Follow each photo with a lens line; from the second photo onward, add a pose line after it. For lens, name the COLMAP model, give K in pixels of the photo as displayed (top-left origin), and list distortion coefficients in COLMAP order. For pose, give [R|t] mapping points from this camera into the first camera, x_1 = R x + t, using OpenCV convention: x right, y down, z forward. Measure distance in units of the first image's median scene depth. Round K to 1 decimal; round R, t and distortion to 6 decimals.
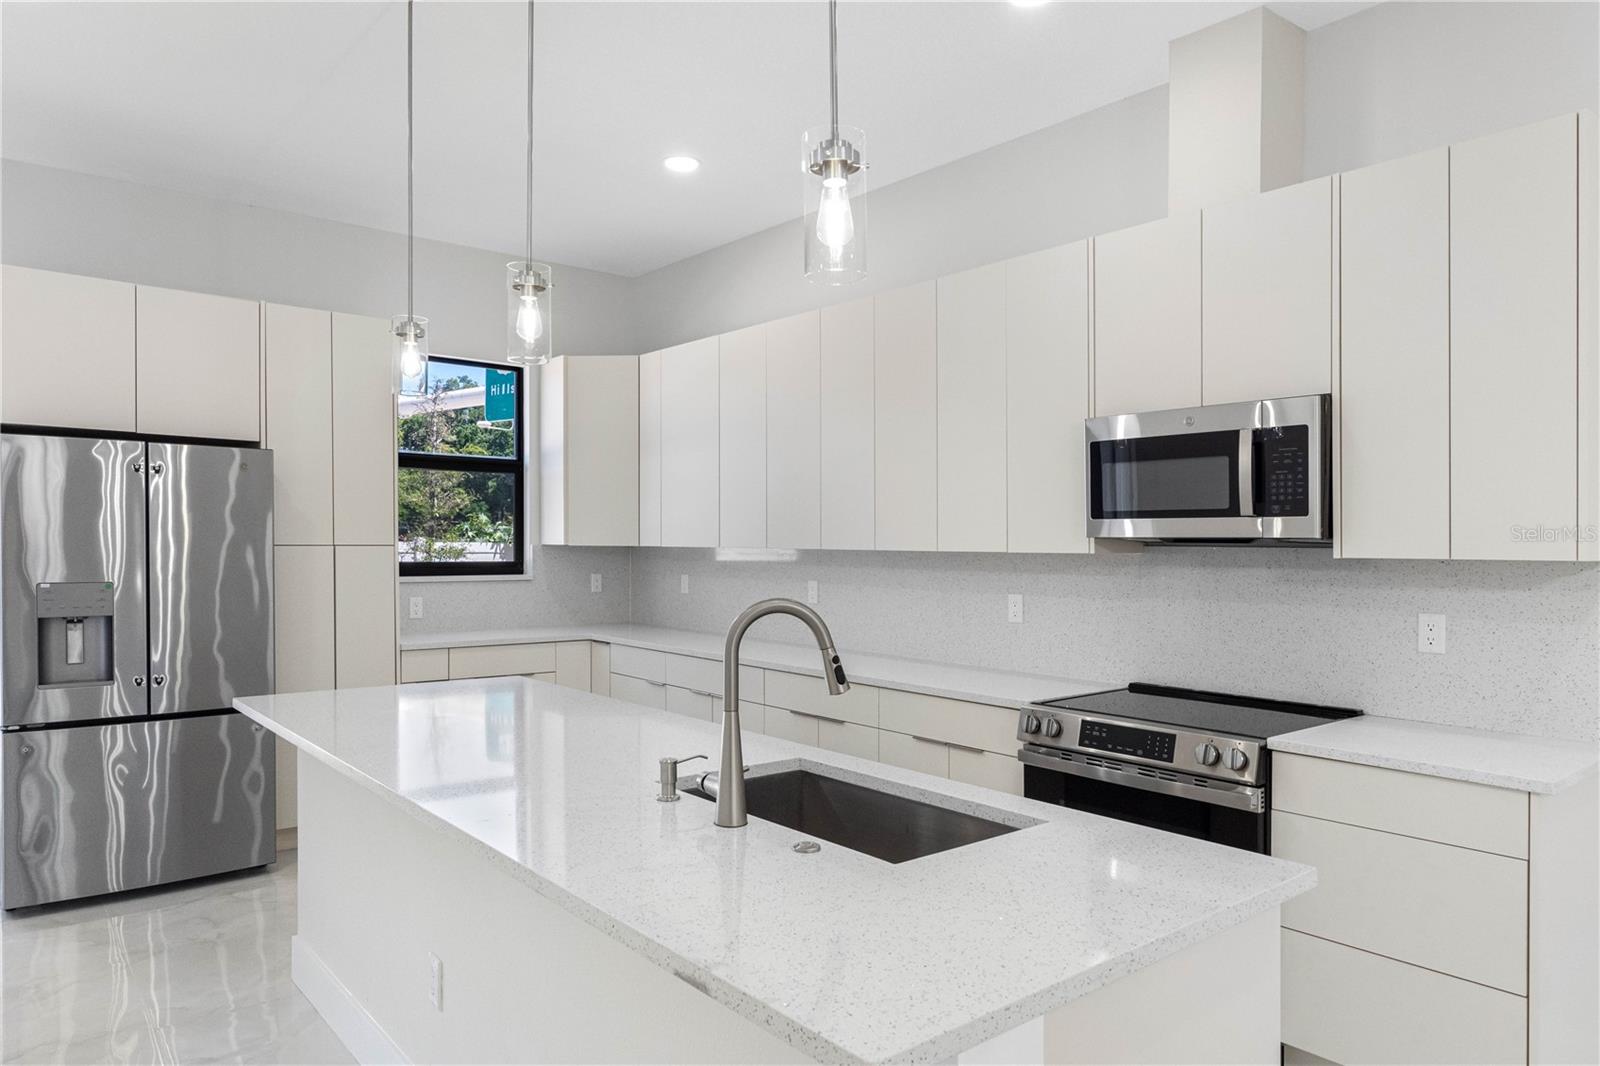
lens RADIAL K [[1028.9, 0, 793.3], [0, 1028.9, 540.3], [0, 0, 1]] dist [-0.002886, 0.008786]
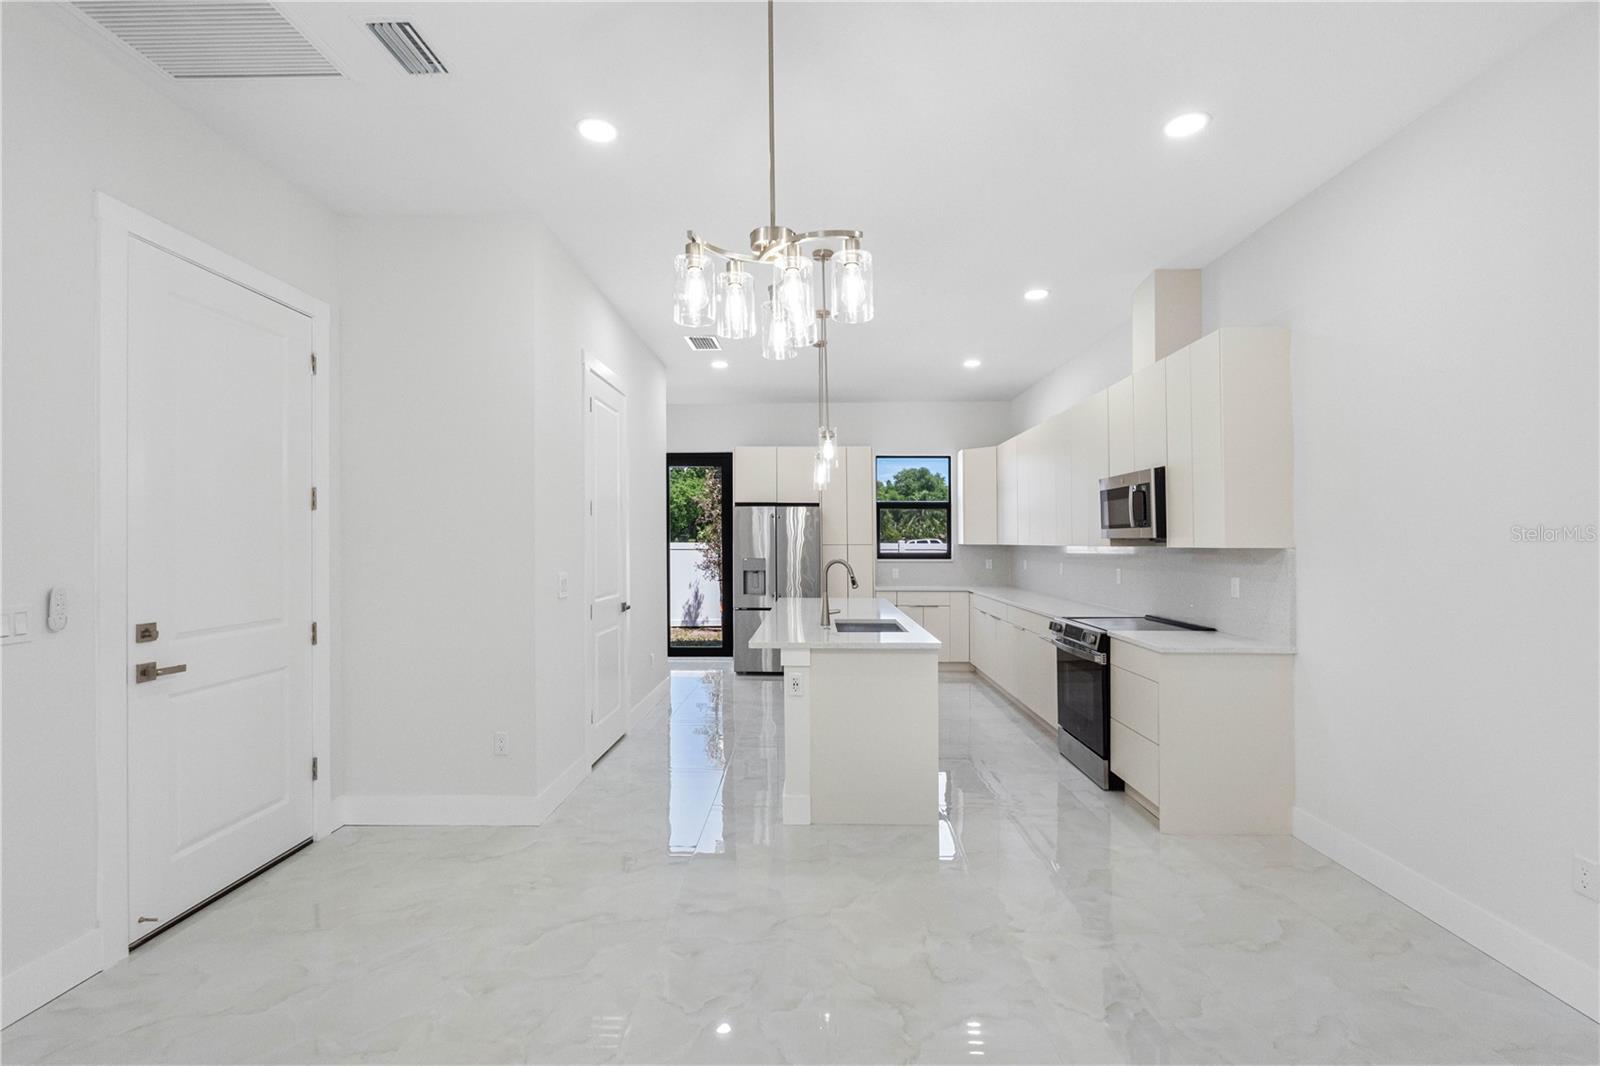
lens RADIAL K [[713.0, 0, 795.4], [0, 713.0, 537.1], [0, 0, 1]] dist [-0.002246, 0.001374]
pose [[0.754561, -0.013090, -0.656100, 0.697122], [0.008137, 0.999911, -0.010591, 0.004347], [0.656180, 0.002653, 0.754600, -0.411112]]
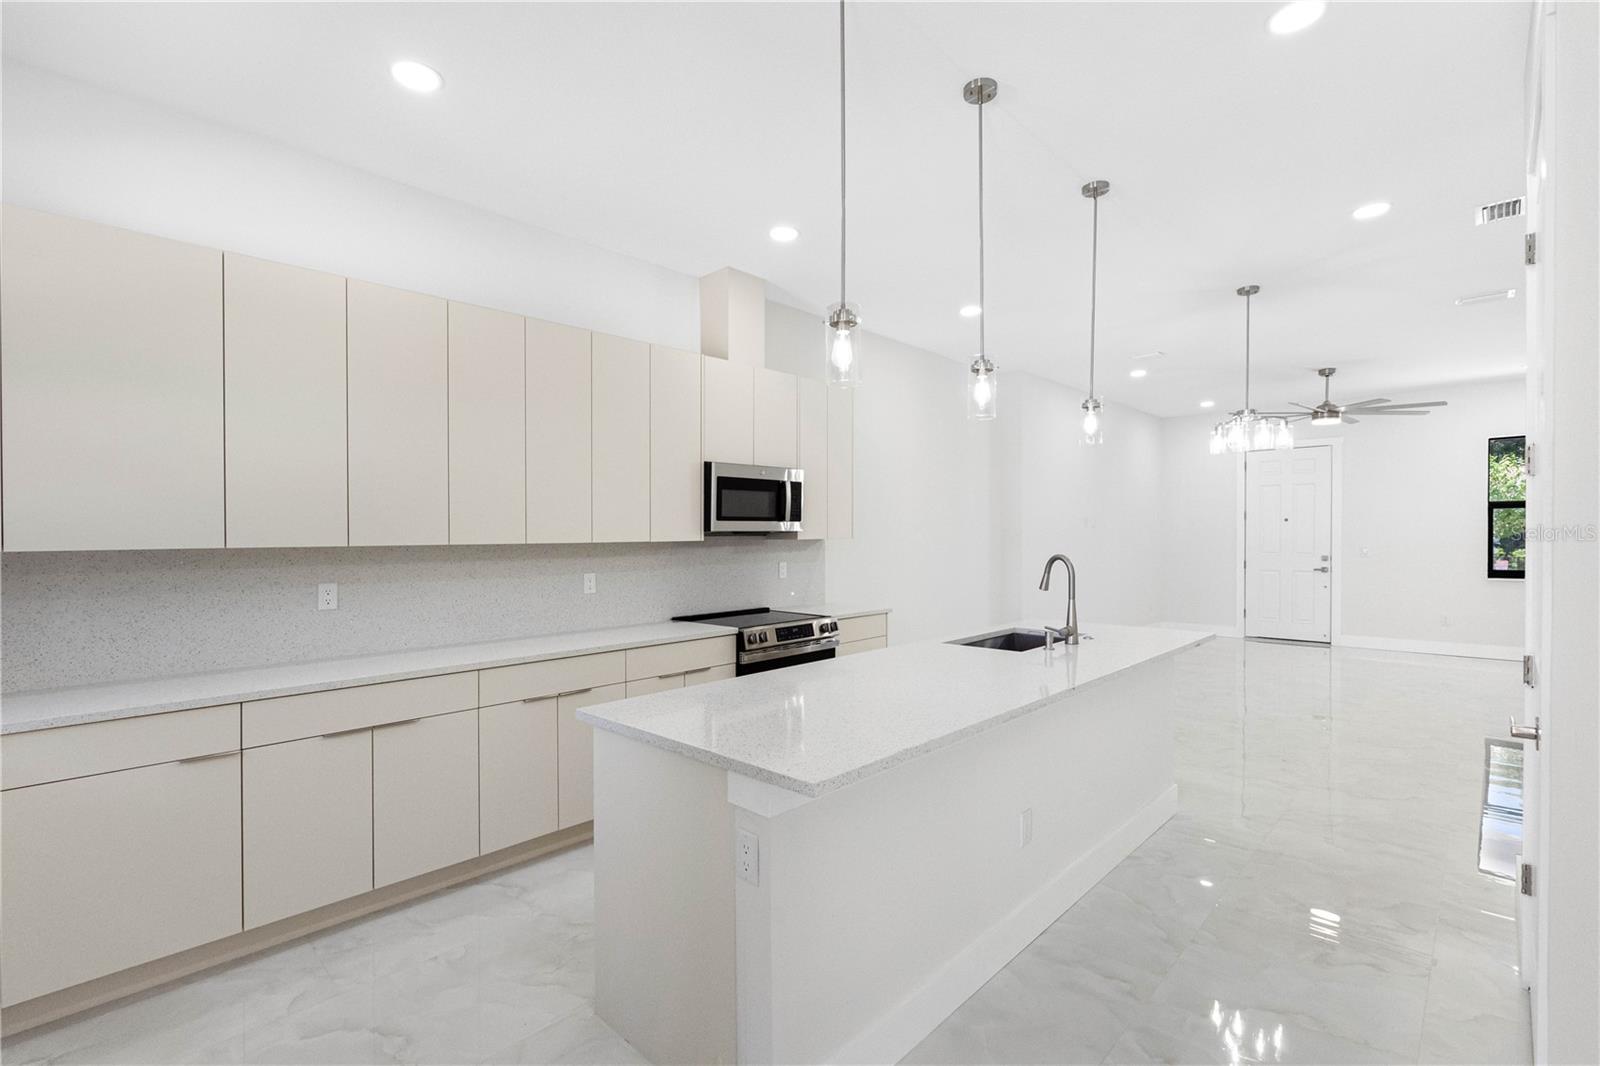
lens RADIAL K [[713.0, 0, 799.7], [0, 713.0, 534.8], [0, 0, 1]] dist [-0.002246, 0.001374]
pose [[-0.113019, -0.007752, 0.993563, -0.855413], [0.006422, 0.999943, 0.008532, -0.006065], [-0.993572, 0.007344, -0.112962, 0.922316]]
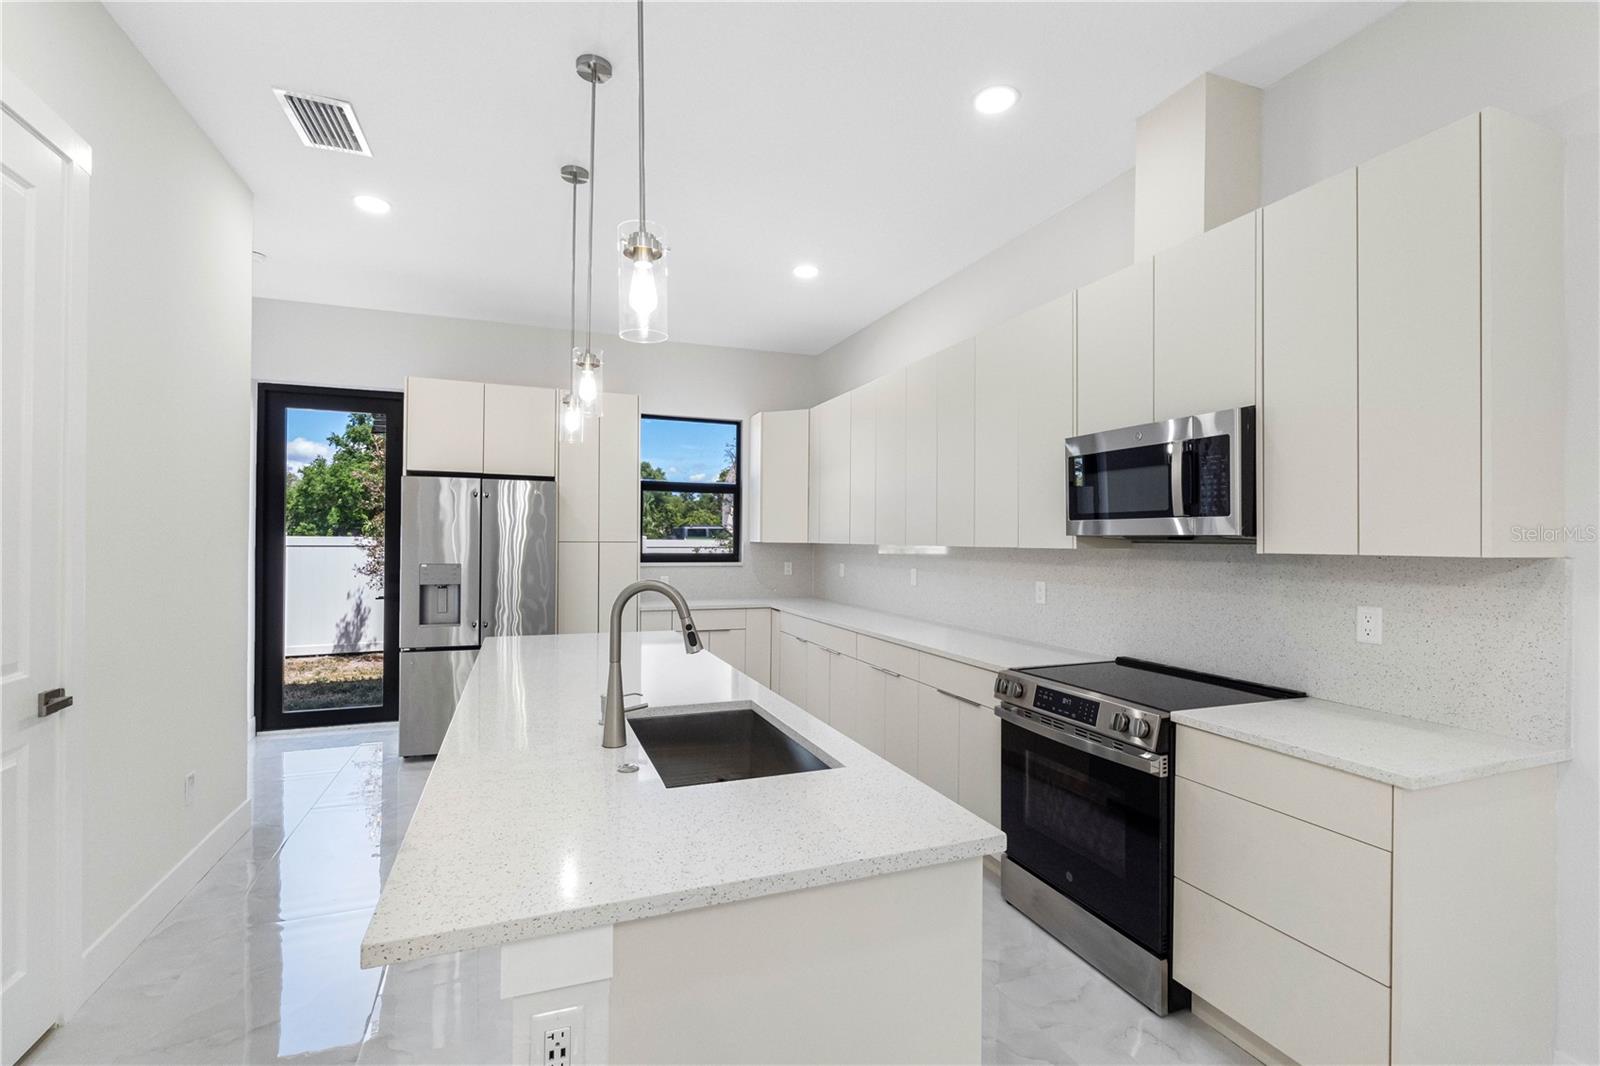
lens RADIAL K [[713.0, 0, 795.7], [0, 713.0, 532.8], [0, 0, 1]] dist [-0.002246, 0.001374]
pose [[0.947919, -0.003060, -0.318496, 0.233403], [-0.000095, 0.999951, -0.009889, 0.002007], [0.318511, 0.009404, 0.947872, 0.089161]]
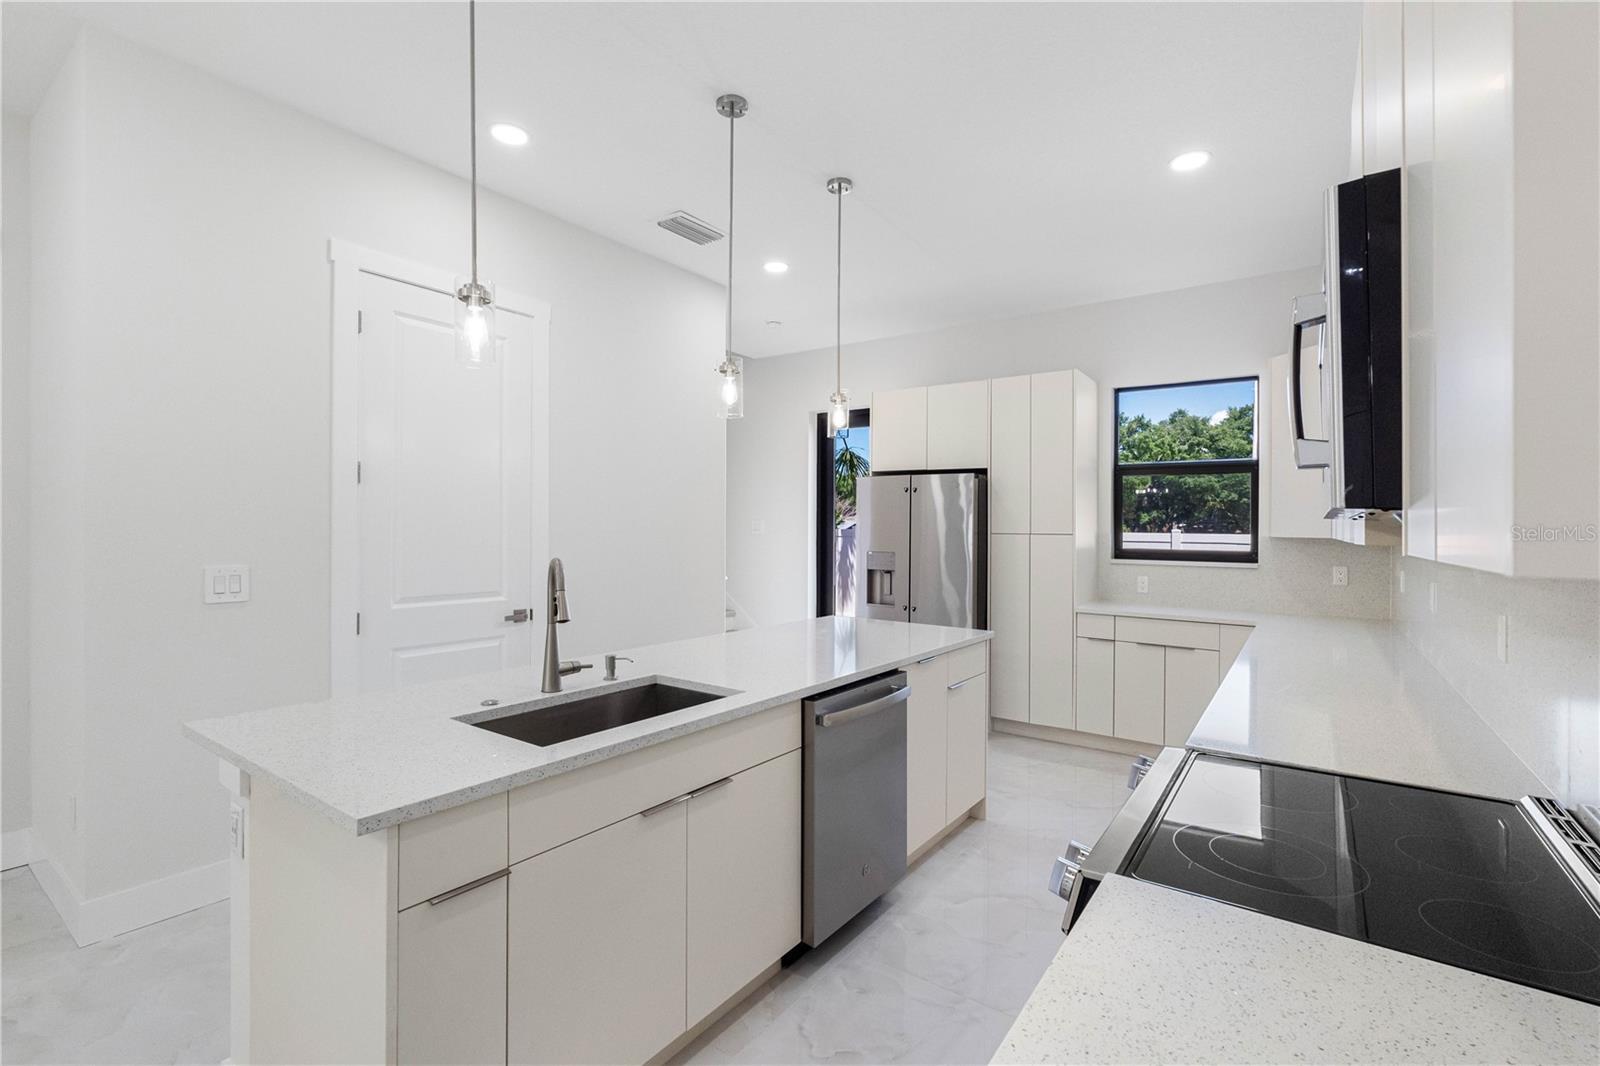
lens RADIAL K [[713.0, 0, 797.3], [0, 713.0, 525.7], [0, 0, 1]] dist [-0.002246, 0.001374]
pose [[0.254112, -0.007249, -0.967148, 0.579736], [-0.008021, 0.999922, -0.009602, 0.006841], [0.967142, 0.010197, 0.254034, 0.540449]]
